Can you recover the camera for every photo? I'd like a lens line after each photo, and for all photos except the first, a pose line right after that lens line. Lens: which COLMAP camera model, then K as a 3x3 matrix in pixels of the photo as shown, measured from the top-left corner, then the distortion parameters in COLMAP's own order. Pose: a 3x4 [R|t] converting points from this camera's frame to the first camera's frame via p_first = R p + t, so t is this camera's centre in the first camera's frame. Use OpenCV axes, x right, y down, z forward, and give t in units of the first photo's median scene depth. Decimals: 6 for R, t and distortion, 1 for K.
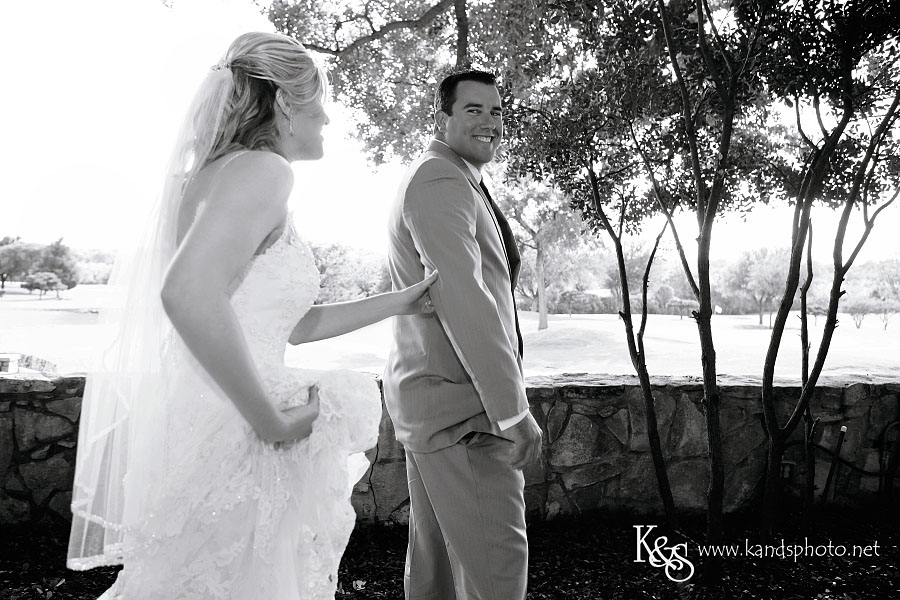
lens RADIAL K [[849.4, 0, 411.9], [0, 849.4, 281.5], [0, 0, 1]] dist [-0.090906, 0.095605]
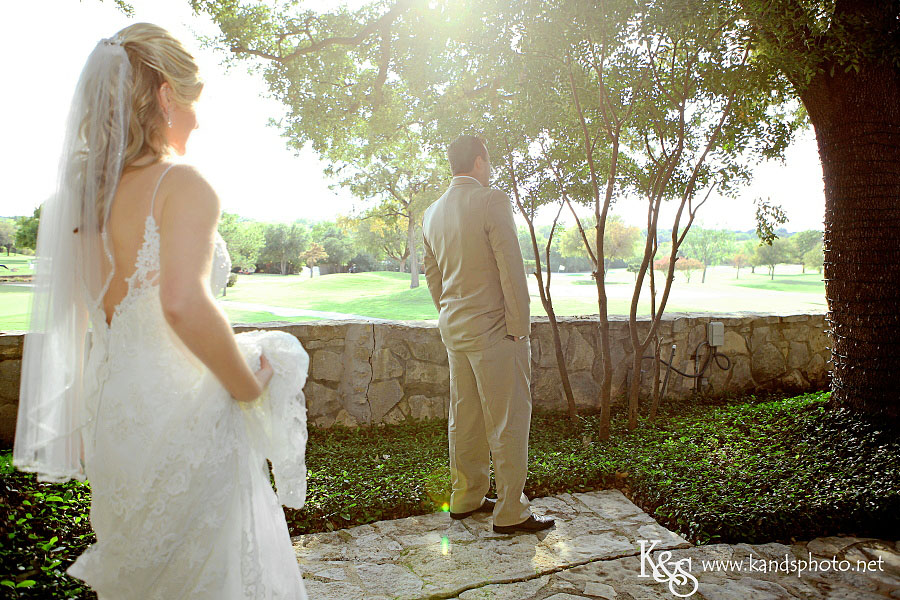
lens RADIAL K [[877.3, 0, 450.0], [0, 877.3, 300.0], [0, 0, 1]] dist [-0.079478, 0.007778]
pose [[0.966332, -0.024485, 0.256131, -0.281656], [0.007068, 0.997612, 0.068699, -0.021682], [-0.257202, -0.064575, 0.964198, -0.423918]]
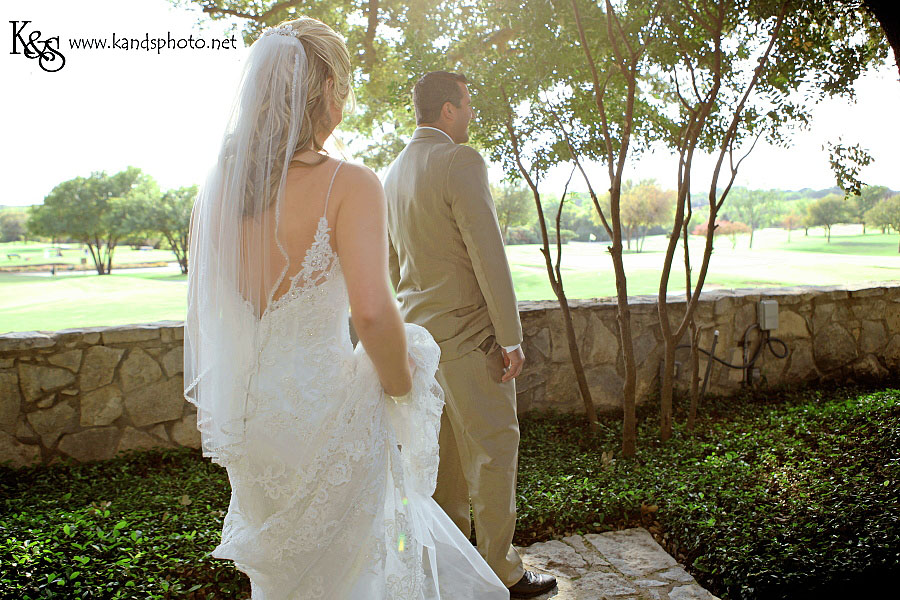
lens RADIAL K [[849.4, 0, 411.9], [0, 849.4, 281.5], [0, 0, 1]] dist [-0.090906, 0.095605]
pose [[0.985997, -0.057195, 0.156651, -0.125860], [0.045206, 0.995844, 0.079060, -0.020863], [-0.160522, -0.070871, 0.984485, -0.163595]]
